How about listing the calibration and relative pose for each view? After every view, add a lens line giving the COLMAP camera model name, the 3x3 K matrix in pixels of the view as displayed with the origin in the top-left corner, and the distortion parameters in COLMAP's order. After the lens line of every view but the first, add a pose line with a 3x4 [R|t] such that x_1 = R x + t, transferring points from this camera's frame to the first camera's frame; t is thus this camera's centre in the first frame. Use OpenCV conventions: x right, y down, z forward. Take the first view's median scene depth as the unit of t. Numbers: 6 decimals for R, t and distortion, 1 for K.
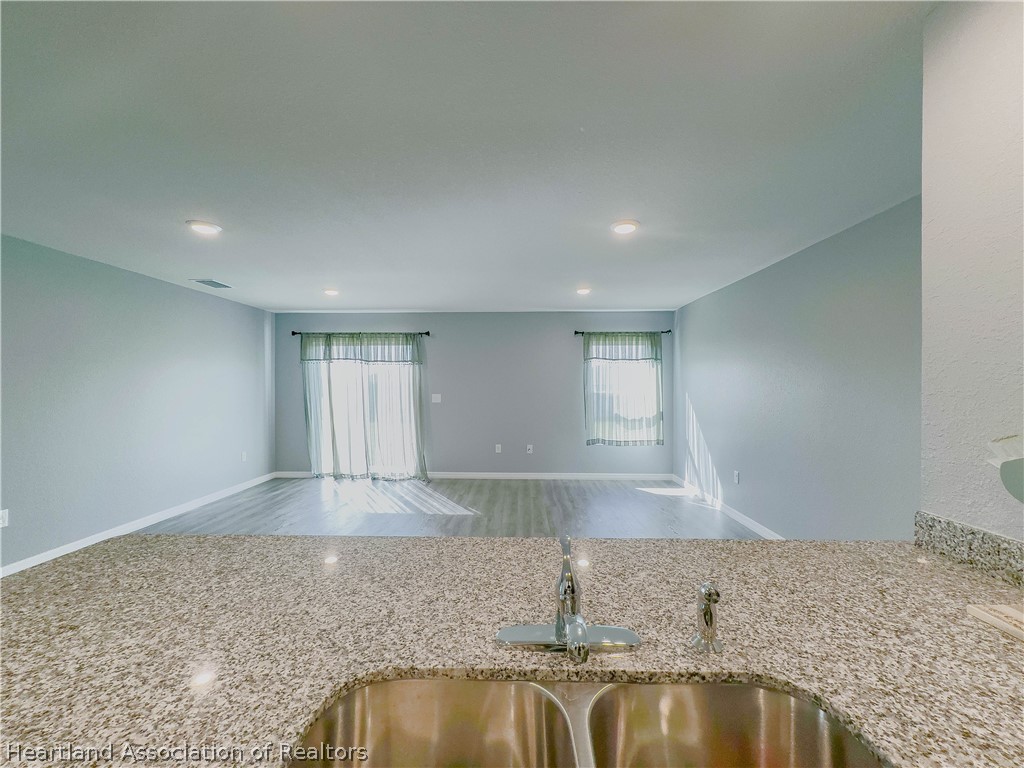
lens RADIAL K [[405.5, 0, 511.1], [0, 405.5, 381.5], [0, 0, 1]] dist [0.001518, -0.000341]
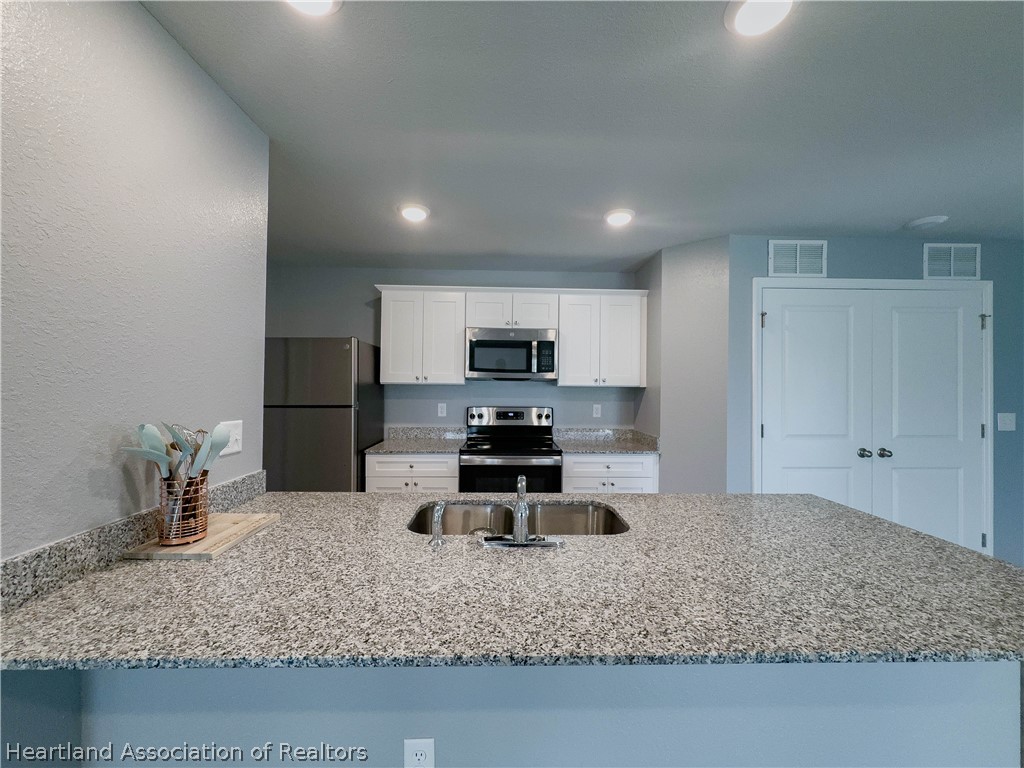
lens RADIAL K [[405.5, 0, 514.8], [0, 405.5, 390.9], [0, 0, 1]] dist [0.001518, -0.000341]
pose [[-0.998241, -0.010770, -0.058304, 0.200007], [-0.010969, 0.999935, 0.003088, 0.013462], [0.058267, 0.003722, -0.998294, 1.982293]]
